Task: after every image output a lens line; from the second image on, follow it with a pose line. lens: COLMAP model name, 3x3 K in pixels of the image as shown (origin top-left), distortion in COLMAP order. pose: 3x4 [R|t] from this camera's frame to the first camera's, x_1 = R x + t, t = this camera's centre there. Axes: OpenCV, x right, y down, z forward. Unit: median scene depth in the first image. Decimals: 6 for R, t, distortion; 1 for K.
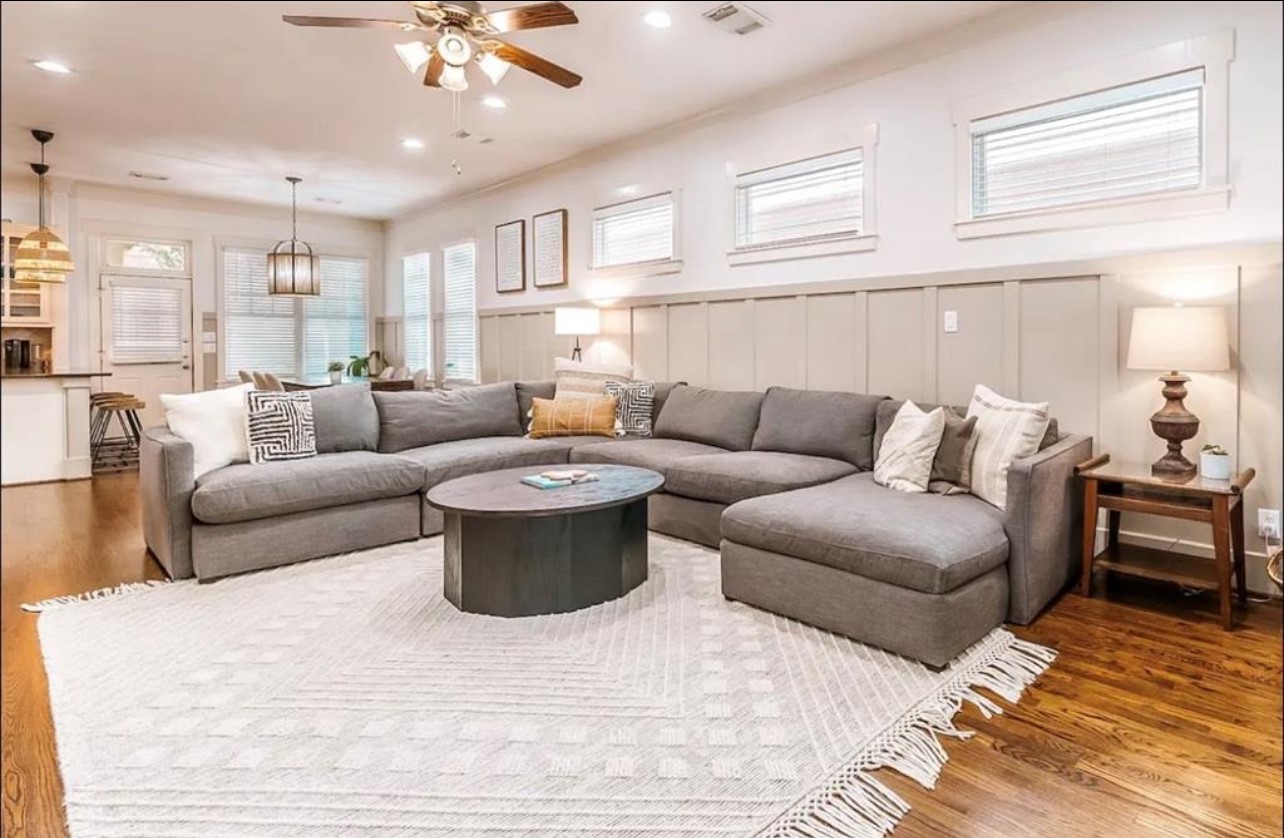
lens RADIAL K [[678.7, 0, 645.2], [0, 678.7, 355.4], [0, 0, 1]] dist [0.002805, 0.000280]
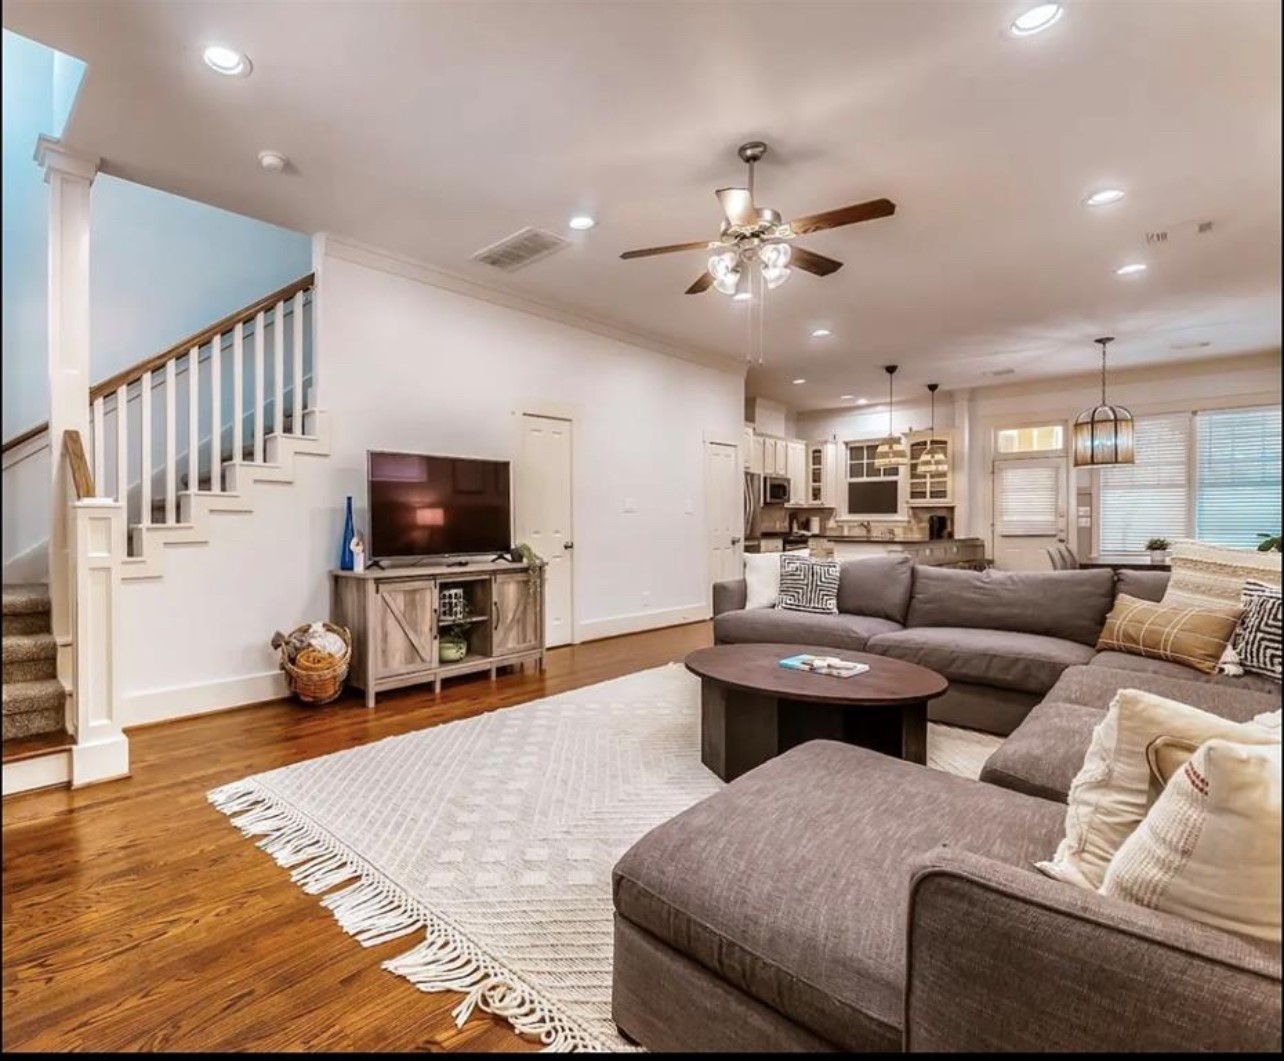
lens RADIAL K [[659.6, 0, 642.0], [0, 659.6, 530.5], [0, 0, 1]] dist [0.000995, 0.000054]
pose [[0.073549, 0.016388, -0.997157, 0.339550], [-0.014219, 0.999781, 0.015383, -0.005098], [0.997190, 0.013047, 0.073766, 0.314306]]
